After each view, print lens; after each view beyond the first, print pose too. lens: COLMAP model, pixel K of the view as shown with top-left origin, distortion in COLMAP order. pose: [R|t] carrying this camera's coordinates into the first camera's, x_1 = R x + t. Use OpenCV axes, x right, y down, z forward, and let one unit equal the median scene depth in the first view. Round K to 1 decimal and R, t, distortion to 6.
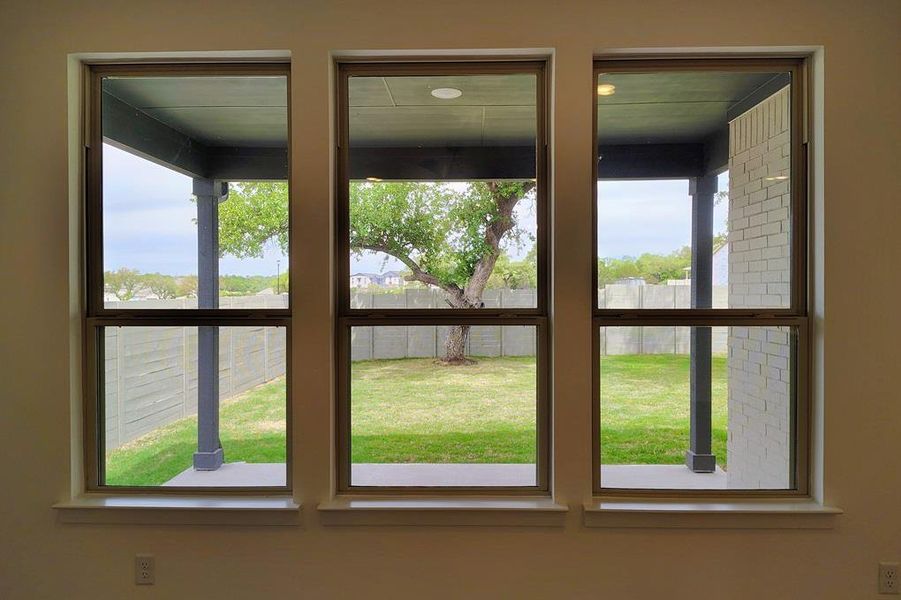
lens RADIAL K [[632.9, 0, 450.4], [0, 632.9, 297.2], [0, 0, 1]] dist [0.010687, -0.004998]
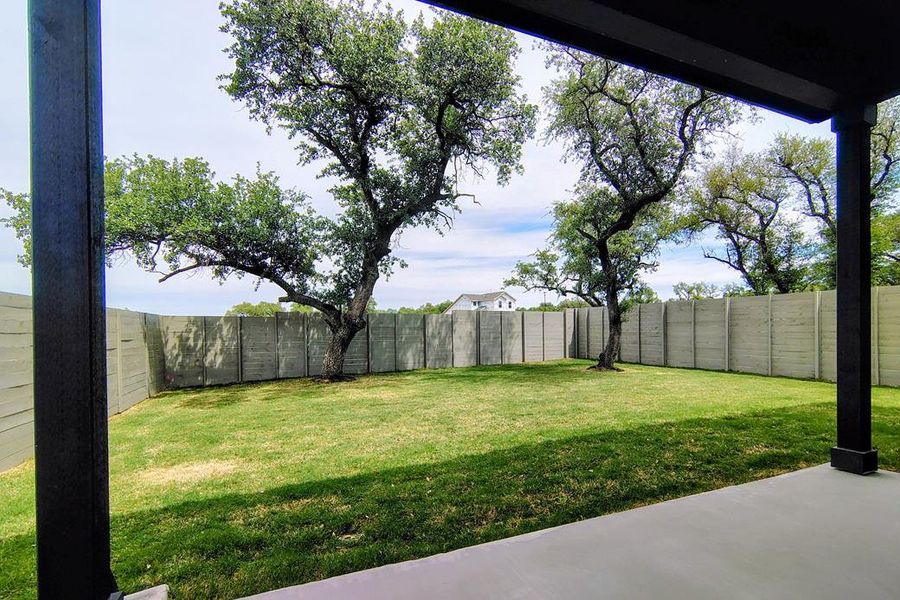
lens RADIAL K [[438.1, 0, 466.6], [0, 438.1, 335.7], [0, 0, 1]] dist [-0.012293, 0.000133]
pose [[0.906141, -0.013532, 0.422759, -0.098207], [0.013862, 0.999901, 0.002294, 0.030573], [-0.422748, 0.003782, 0.906239, 0.237057]]
